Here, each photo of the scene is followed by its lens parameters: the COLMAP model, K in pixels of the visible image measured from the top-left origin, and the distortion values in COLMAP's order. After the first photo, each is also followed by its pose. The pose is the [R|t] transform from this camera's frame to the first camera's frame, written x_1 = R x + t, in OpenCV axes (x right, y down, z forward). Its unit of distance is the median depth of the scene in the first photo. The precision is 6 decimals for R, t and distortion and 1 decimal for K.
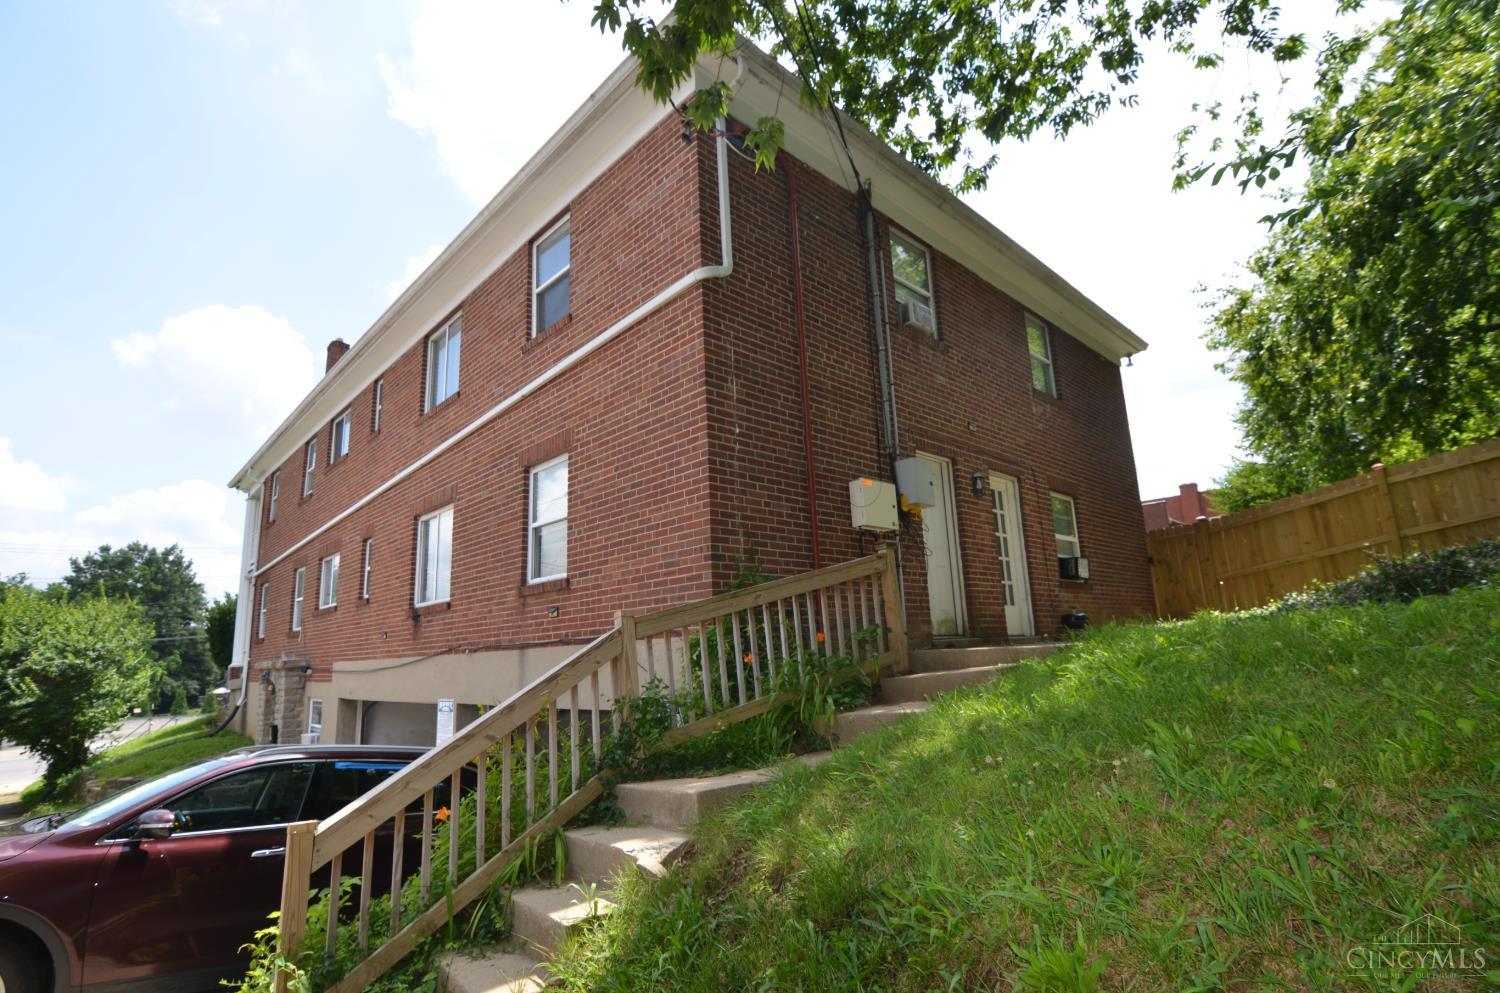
lens RADIAL K [[725.8, 0, 750.0], [0, 725.8, 496.5], [0, 0, 1]] dist [-0.018005, -0.000366]
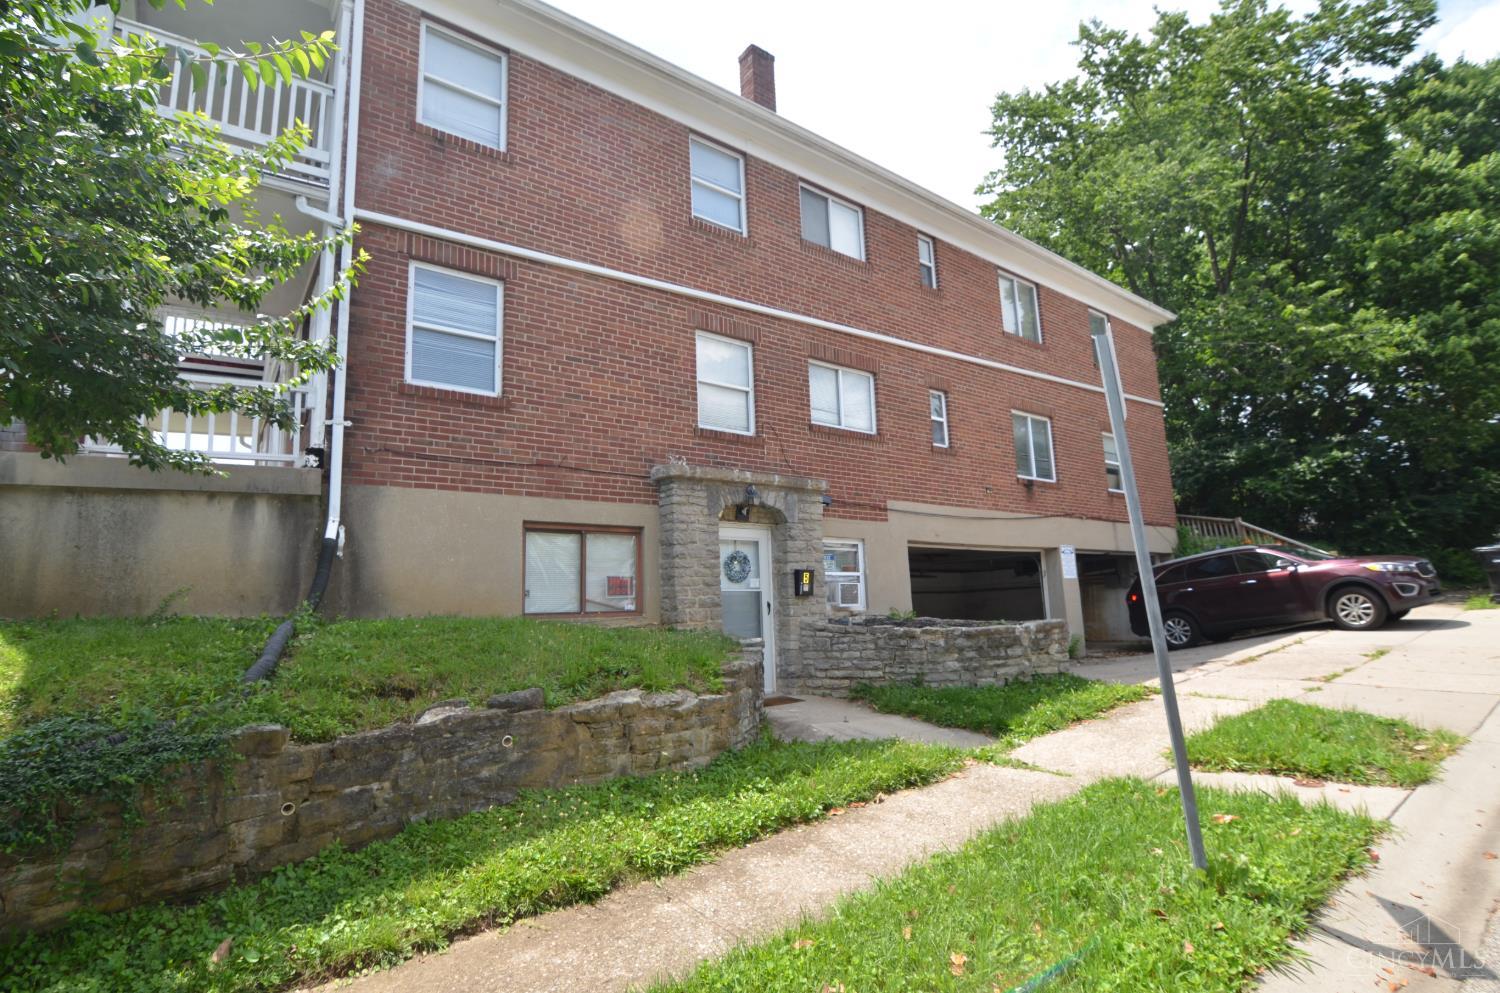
lens RADIAL K [[725.8, 0, 750.0], [0, 725.8, 496.5], [0, 0, 1]] dist [-0.018005, -0.000366]
pose [[0.120818, 0.200668, 0.972181, -2.238448], [-0.178058, 0.967852, -0.177646, 0.634569], [-0.976575, -0.151642, 0.152664, 1.593130]]
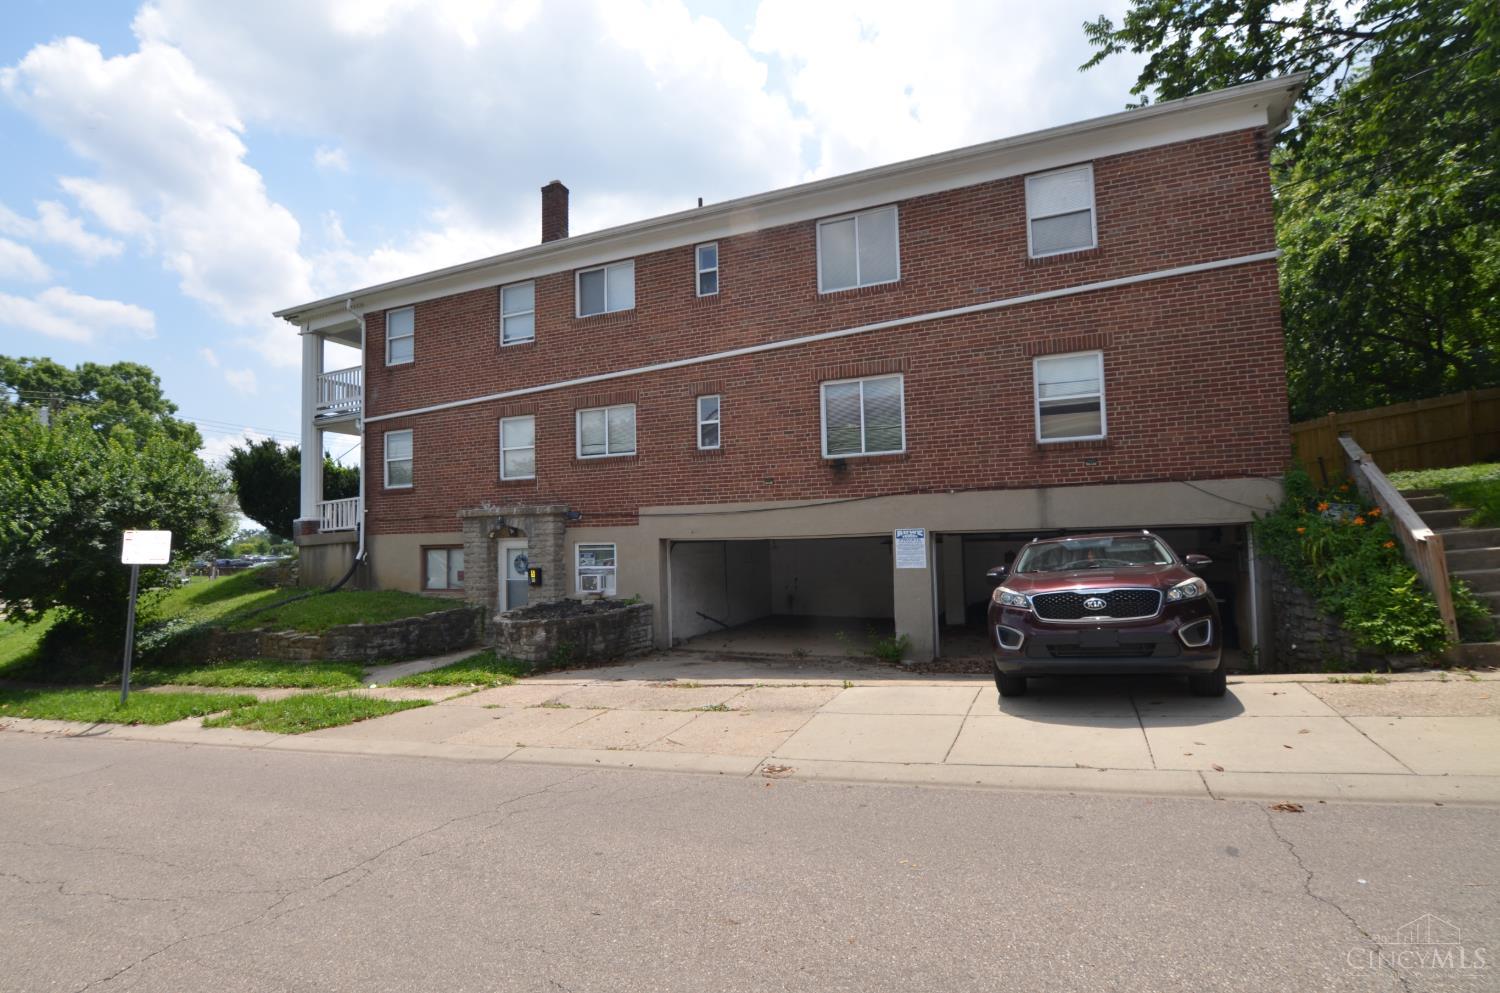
lens RADIAL K [[725.8, 0, 750.0], [0, 725.8, 496.5], [0, 0, 1]] dist [-0.018005, -0.000366]
pose [[0.925746, 0.051615, 0.374608, -1.285042], [-0.099584, 0.988949, 0.109834, 0.122895], [-0.364799, -0.138983, 0.920655, -0.073144]]
